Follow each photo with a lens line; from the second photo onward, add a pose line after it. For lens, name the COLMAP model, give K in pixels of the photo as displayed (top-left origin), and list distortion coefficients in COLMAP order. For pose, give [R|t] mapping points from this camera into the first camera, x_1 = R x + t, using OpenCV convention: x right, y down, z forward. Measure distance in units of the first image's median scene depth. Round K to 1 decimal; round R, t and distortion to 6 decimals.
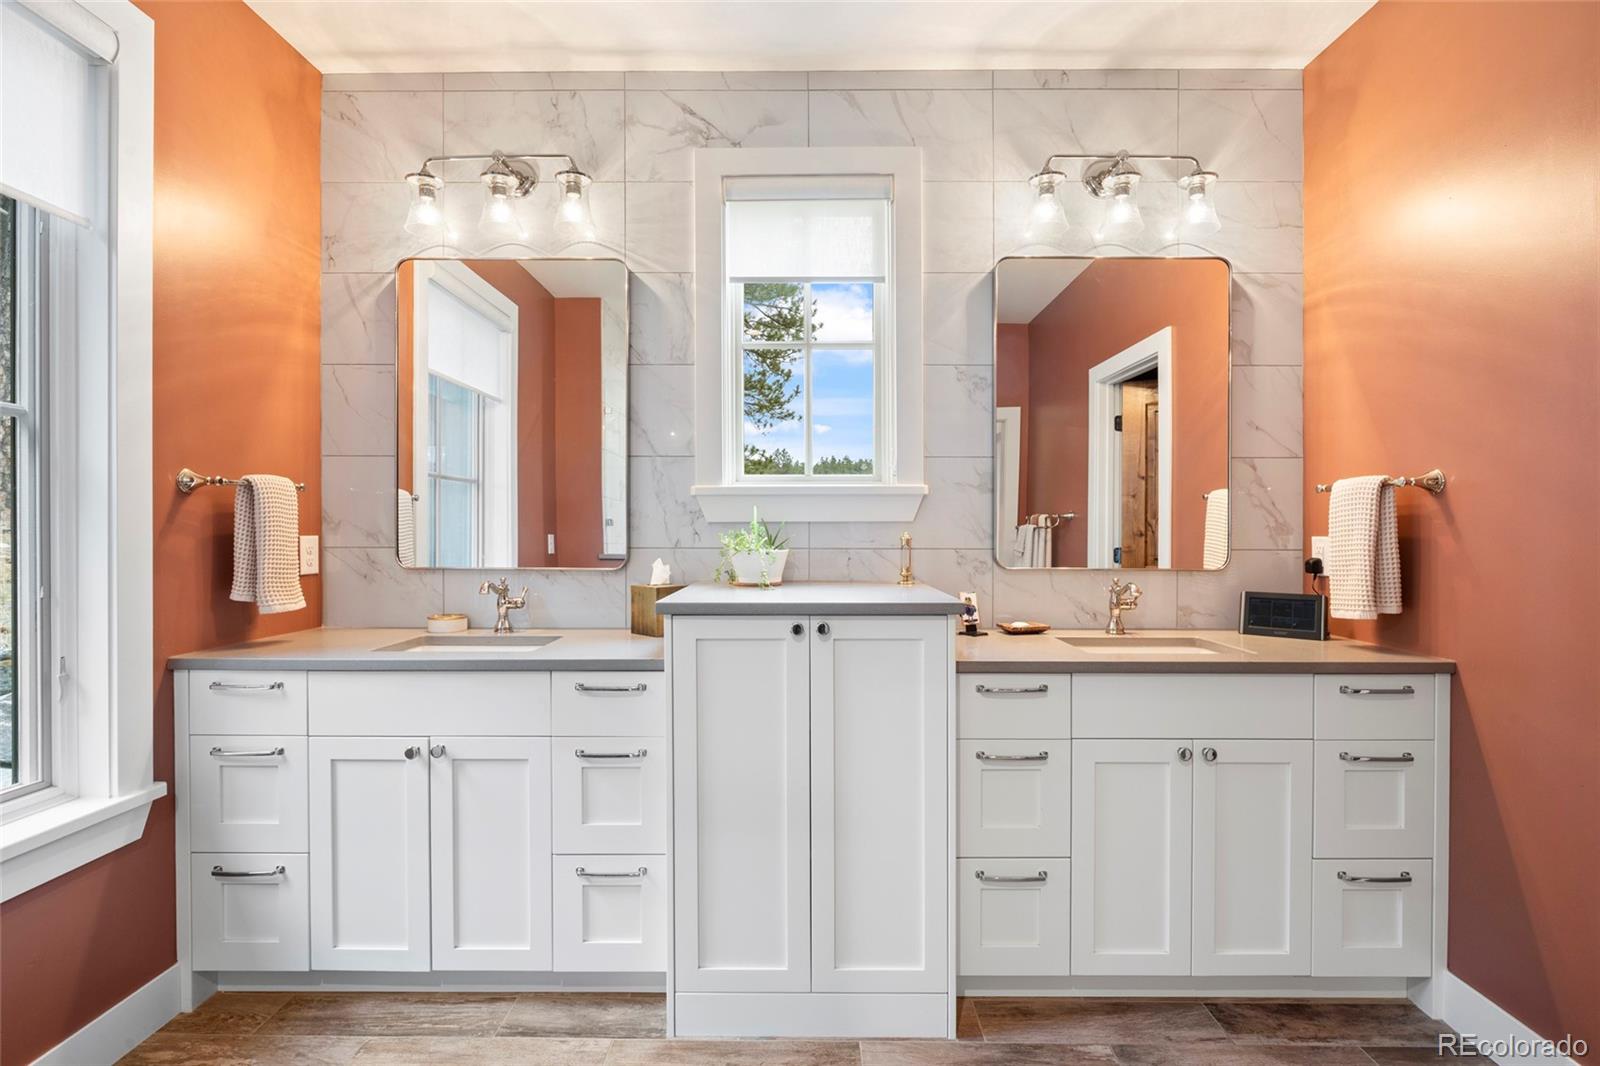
lens RADIAL K [[702.2, 0, 803.0], [0, 702.2, 527.8], [0, 0, 1]] dist [-0.013407, -0.000204]
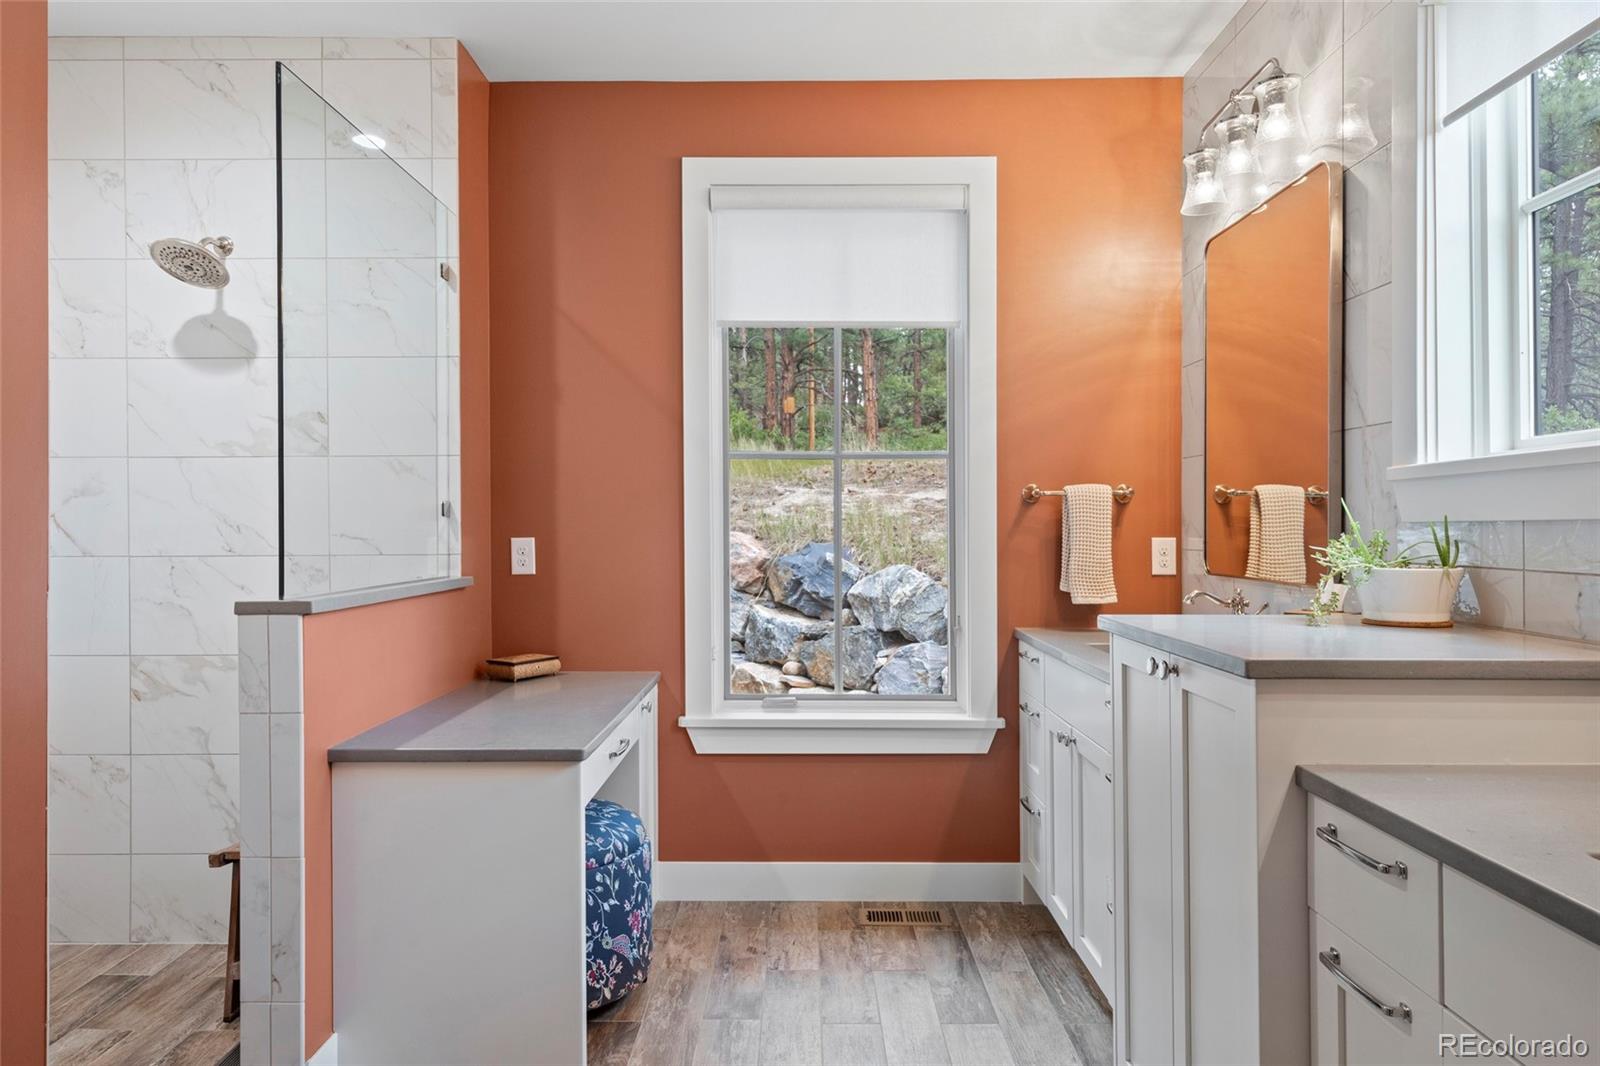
lens RADIAL K [[1008.8, 0, 799.8], [0, 1008.8, 532.1], [0, 0, 1]] dist [0.004106, 0.001977]
pose [[0.003088, 0.003535, -0.999989, 0.999615], [-0.001362, 0.999993, 0.003531, -0.001717], [0.999994, 0.001351, 0.003093, 0.576643]]
